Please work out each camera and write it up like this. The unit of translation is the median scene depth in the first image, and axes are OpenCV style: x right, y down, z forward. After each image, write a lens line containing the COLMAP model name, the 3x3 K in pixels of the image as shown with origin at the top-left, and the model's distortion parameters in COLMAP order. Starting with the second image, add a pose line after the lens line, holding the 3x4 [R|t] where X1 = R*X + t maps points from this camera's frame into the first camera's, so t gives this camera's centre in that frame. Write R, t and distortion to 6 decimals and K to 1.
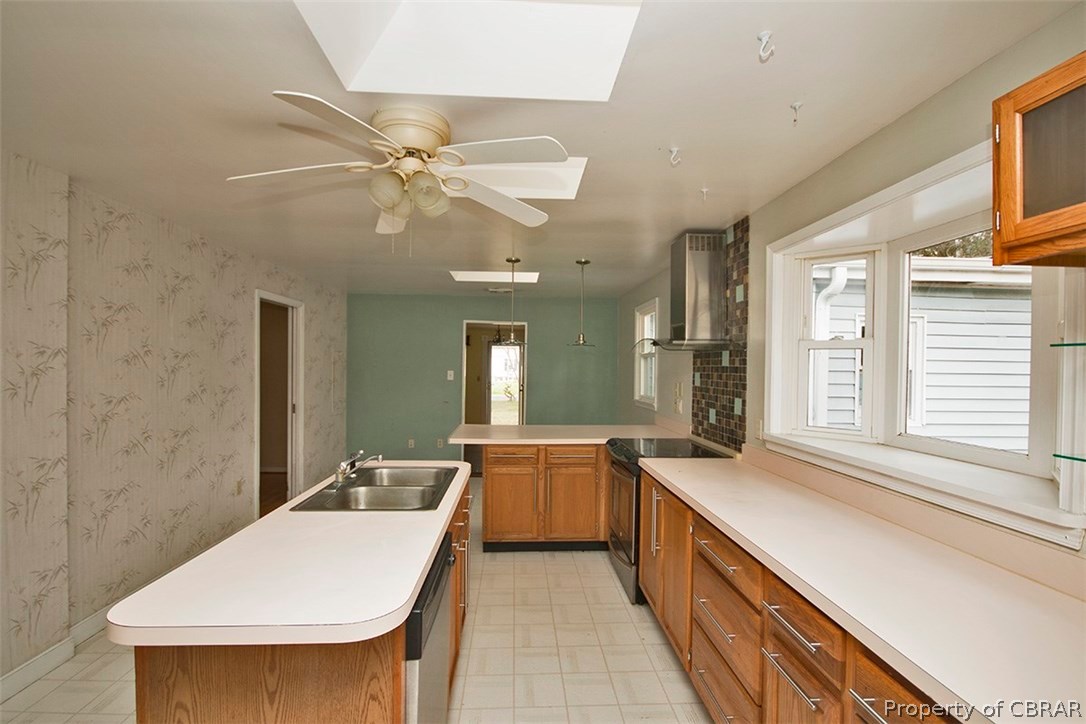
lens RADIAL K [[500.7, 0, 541.8], [0, 500.7, 369.6], [0, 0, 1]] dist [-0.003369, -0.000603]
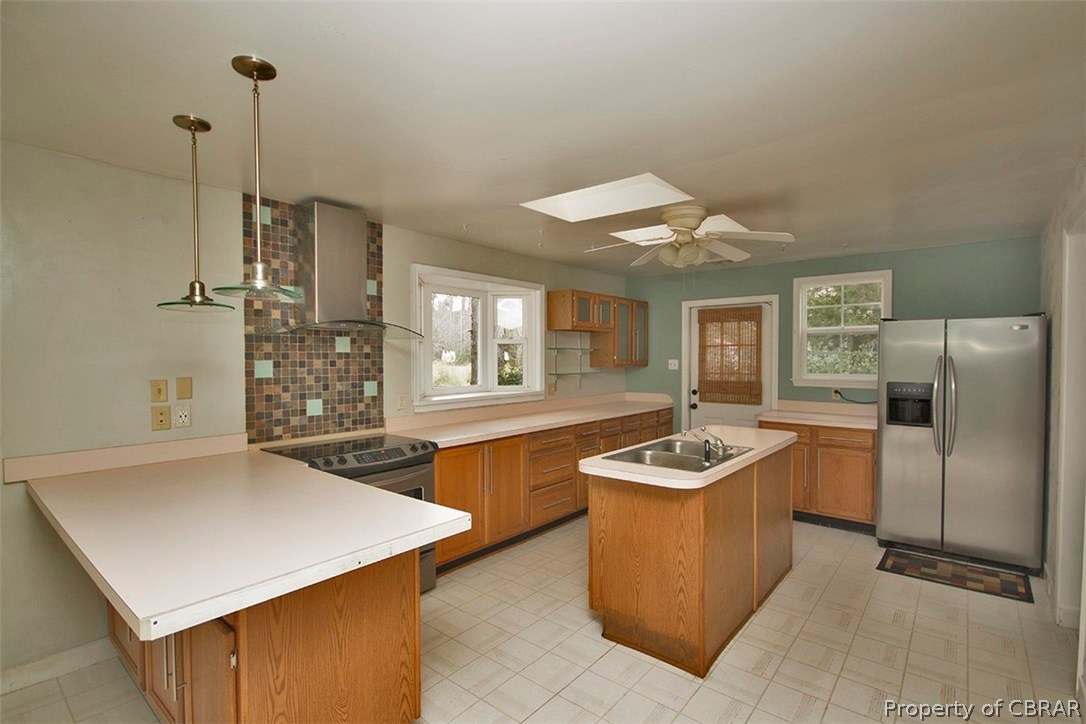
lens RADIAL K [[500.7, 0, 541.8], [0, 500.7, 369.6], [0, 0, 1]] dist [-0.003369, -0.000603]
pose [[-0.724883, -0.023739, 0.688463, -0.665324], [0.001797, 0.999337, 0.036350, -0.008721], [-0.688870, 0.027587, -0.724360, 1.585437]]
